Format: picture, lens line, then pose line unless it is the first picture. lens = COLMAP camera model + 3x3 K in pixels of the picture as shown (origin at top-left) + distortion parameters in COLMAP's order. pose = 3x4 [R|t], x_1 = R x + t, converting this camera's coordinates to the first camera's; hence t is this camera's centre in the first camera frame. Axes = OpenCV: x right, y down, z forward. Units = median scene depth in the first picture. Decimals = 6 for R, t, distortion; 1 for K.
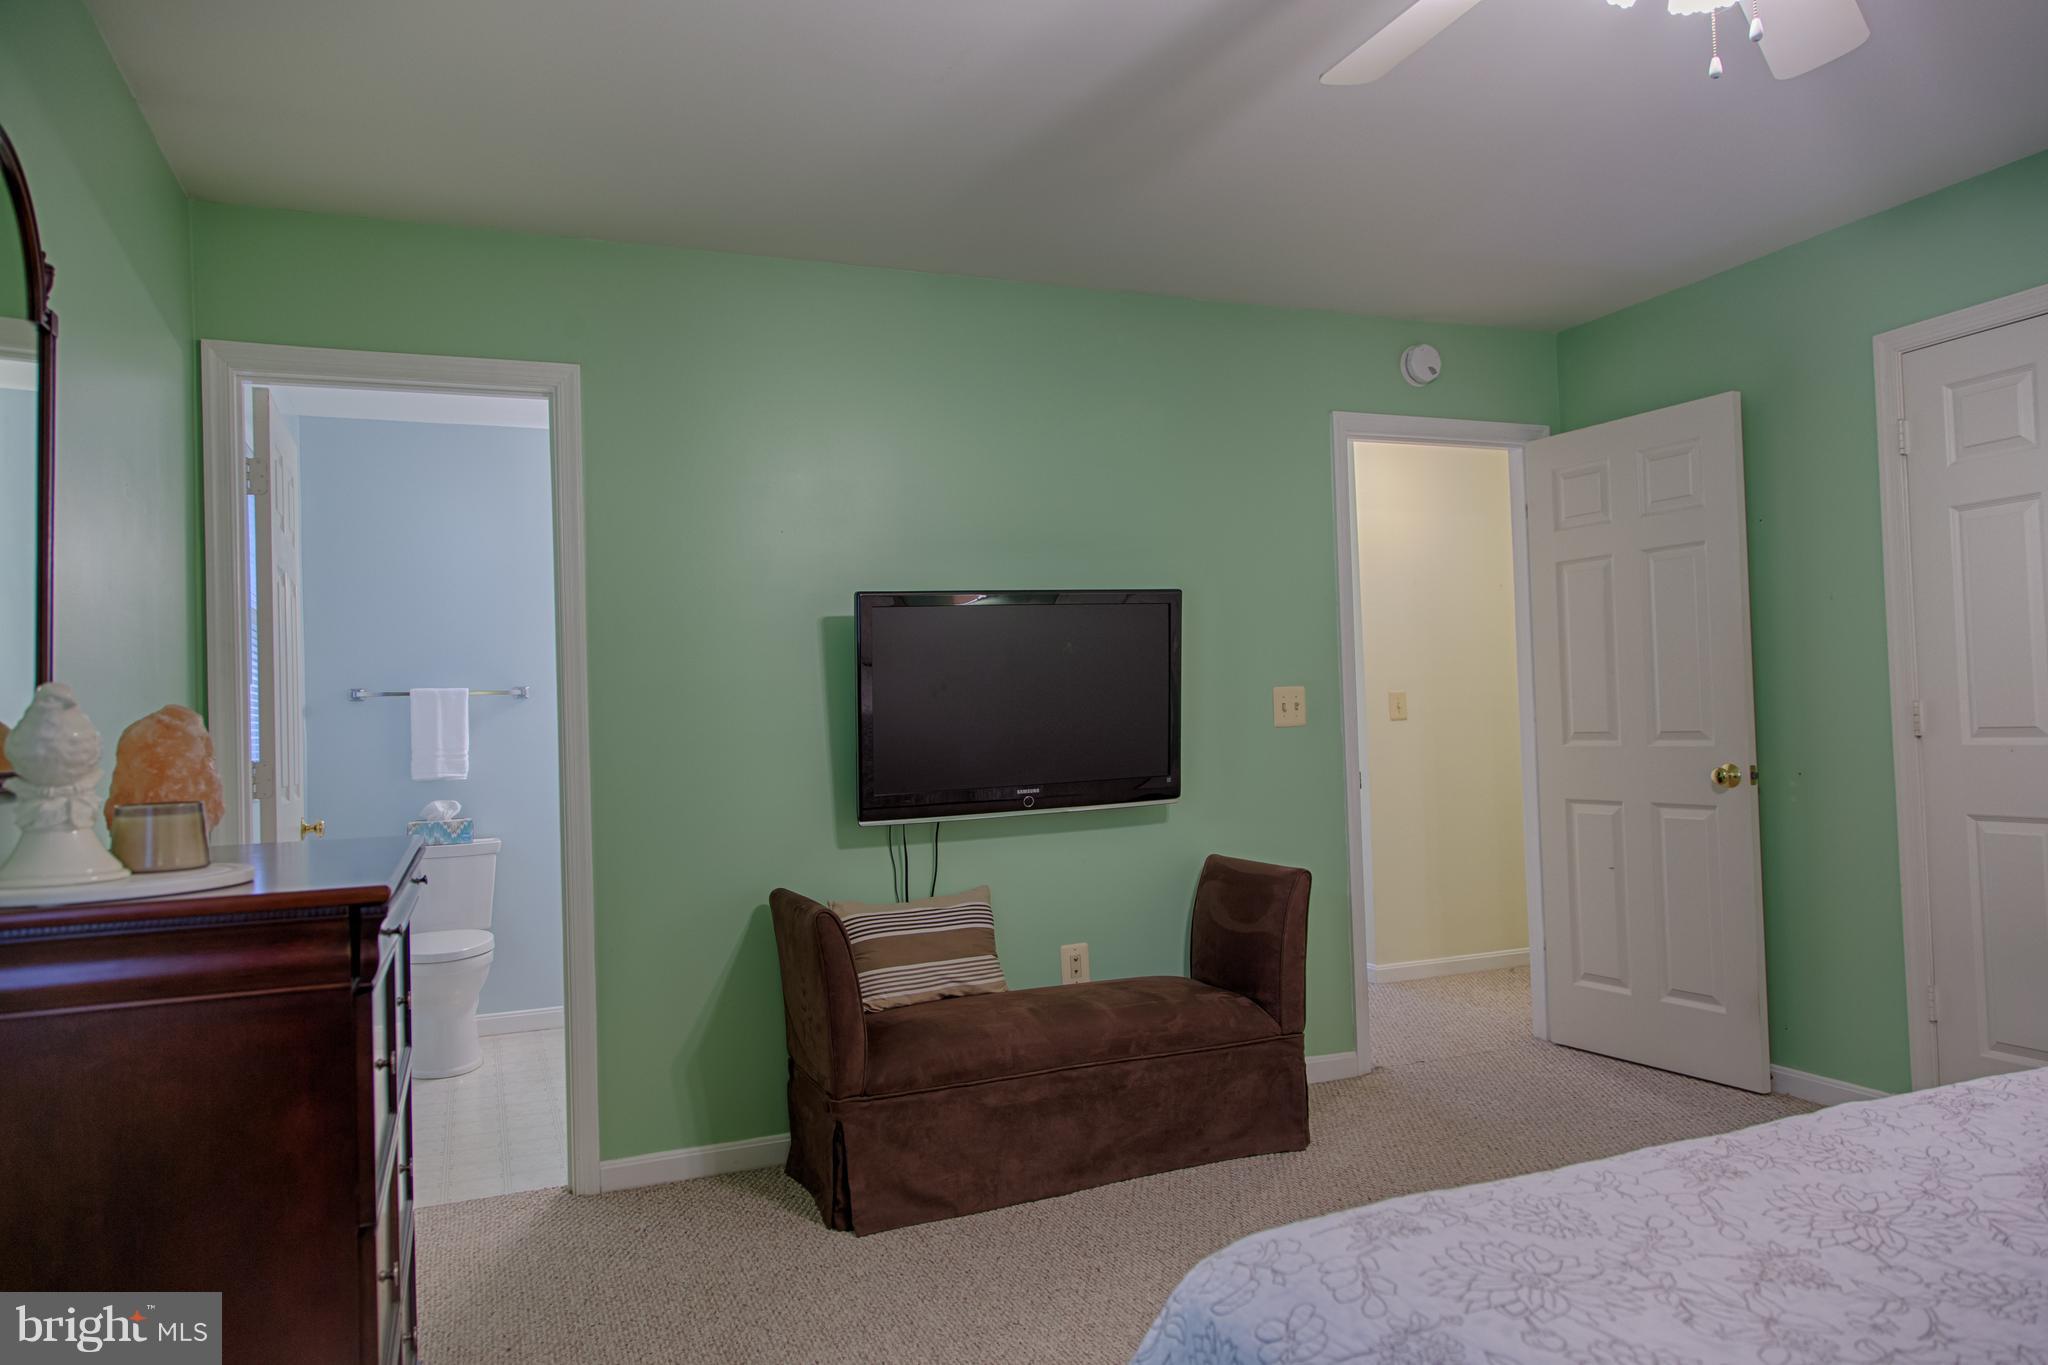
lens RADIAL K [[1350.5, 0, 1045.5], [0, 1350.5, 684.4], [0, 0, 1]] dist [-0.001373, -0.000896]
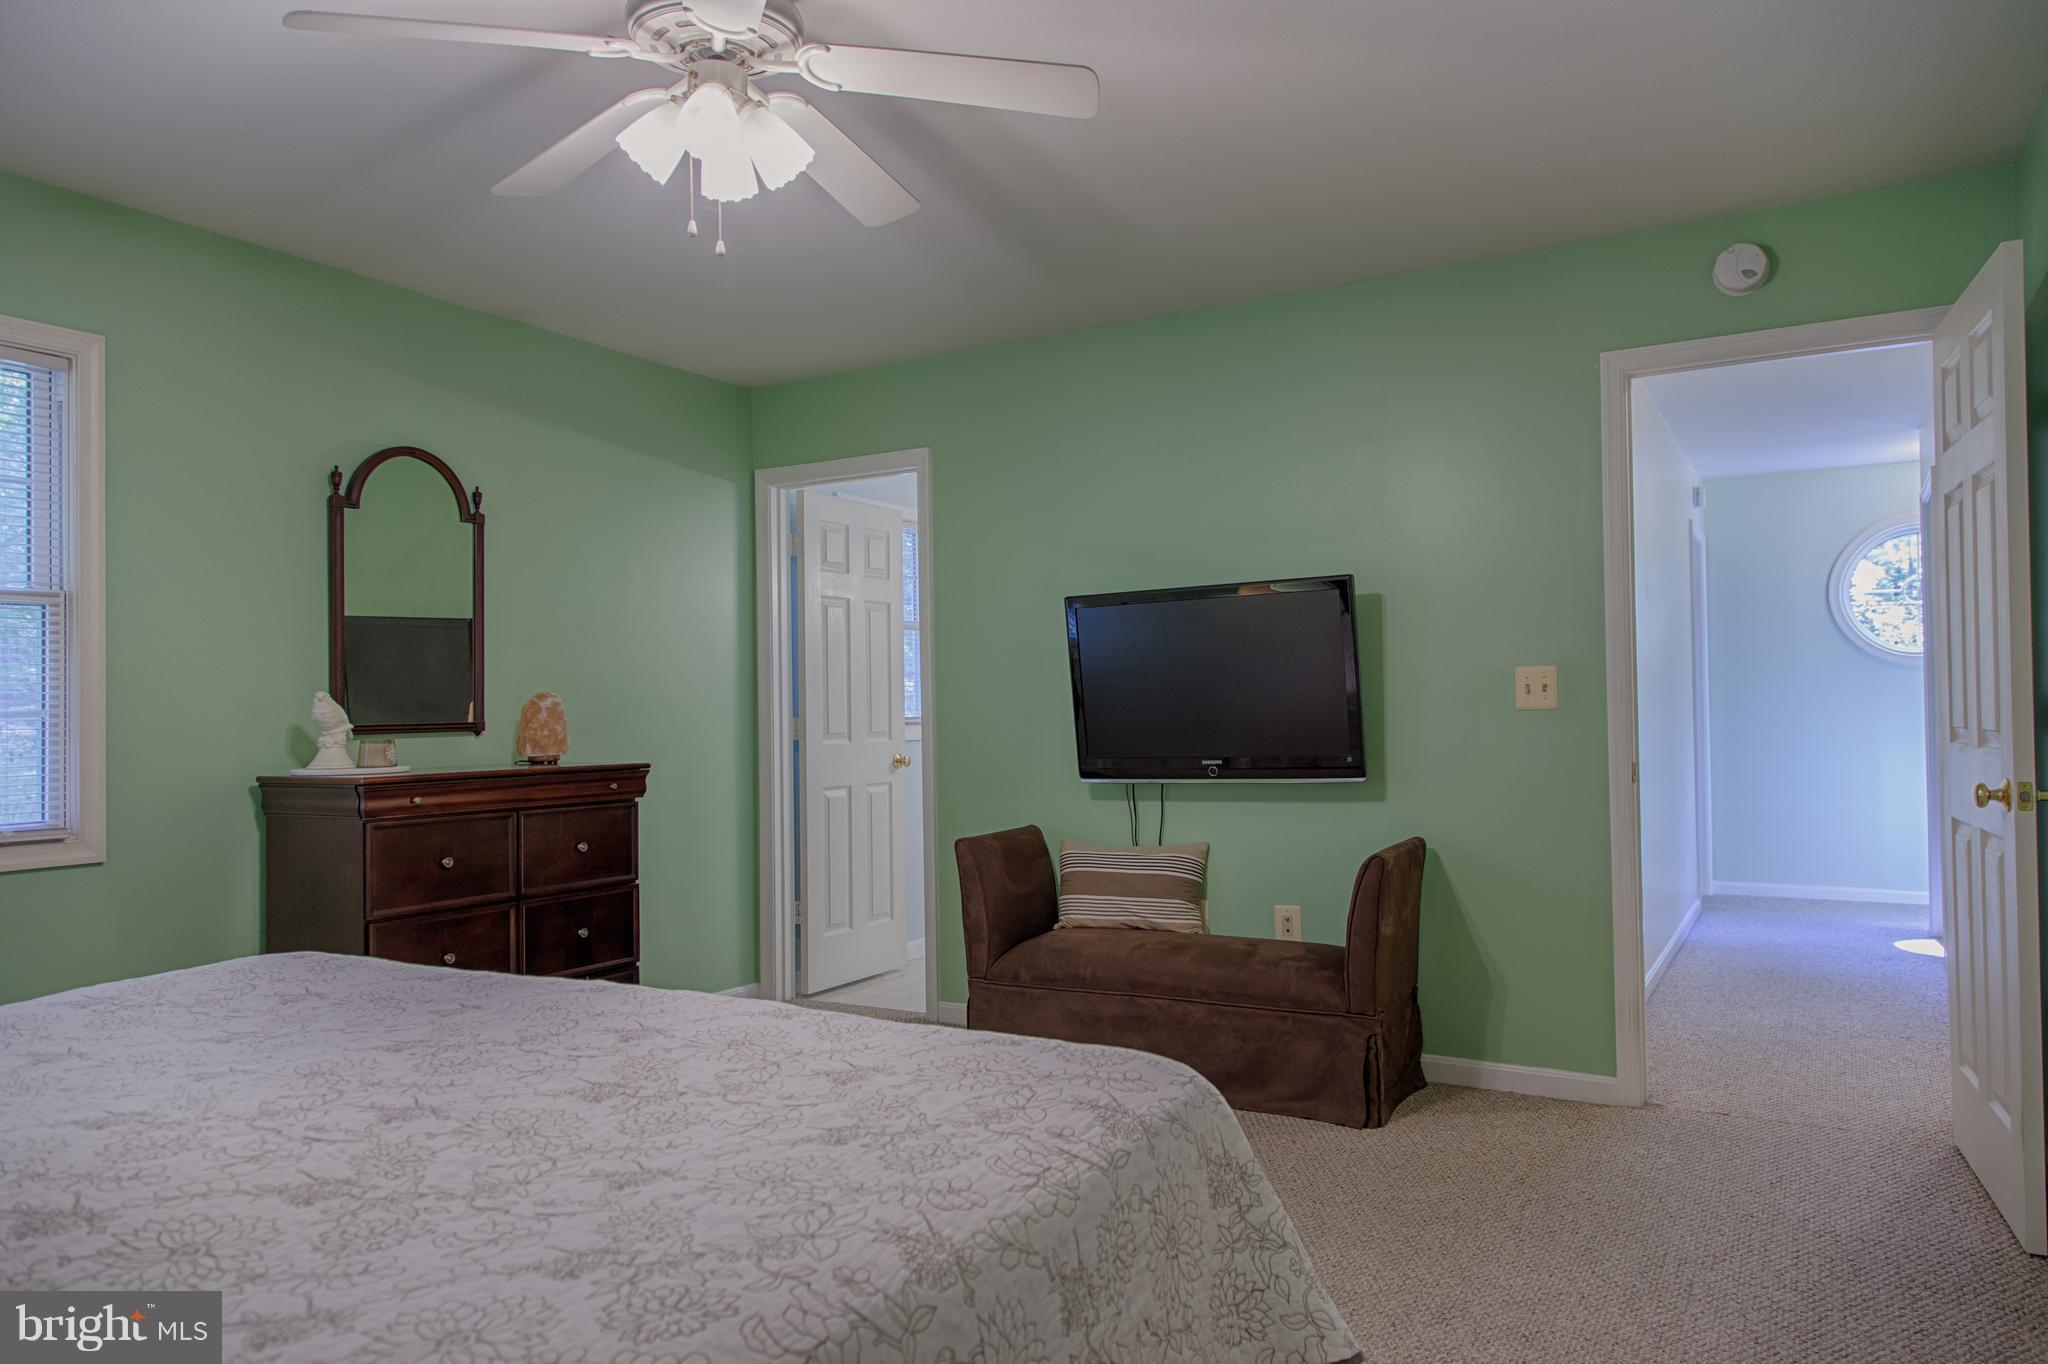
lens RADIAL K [[1369.7, 0, 1021.6], [0, 1369.7, 685.8], [0, 0, 1]] dist [0.005105, 0.000345]
pose [[0.606209, 0.011106, -0.795227, 0.799197], [0.020677, 0.999344, 0.029719, -0.022595], [0.795036, -0.034459, 0.605582, 0.173595]]
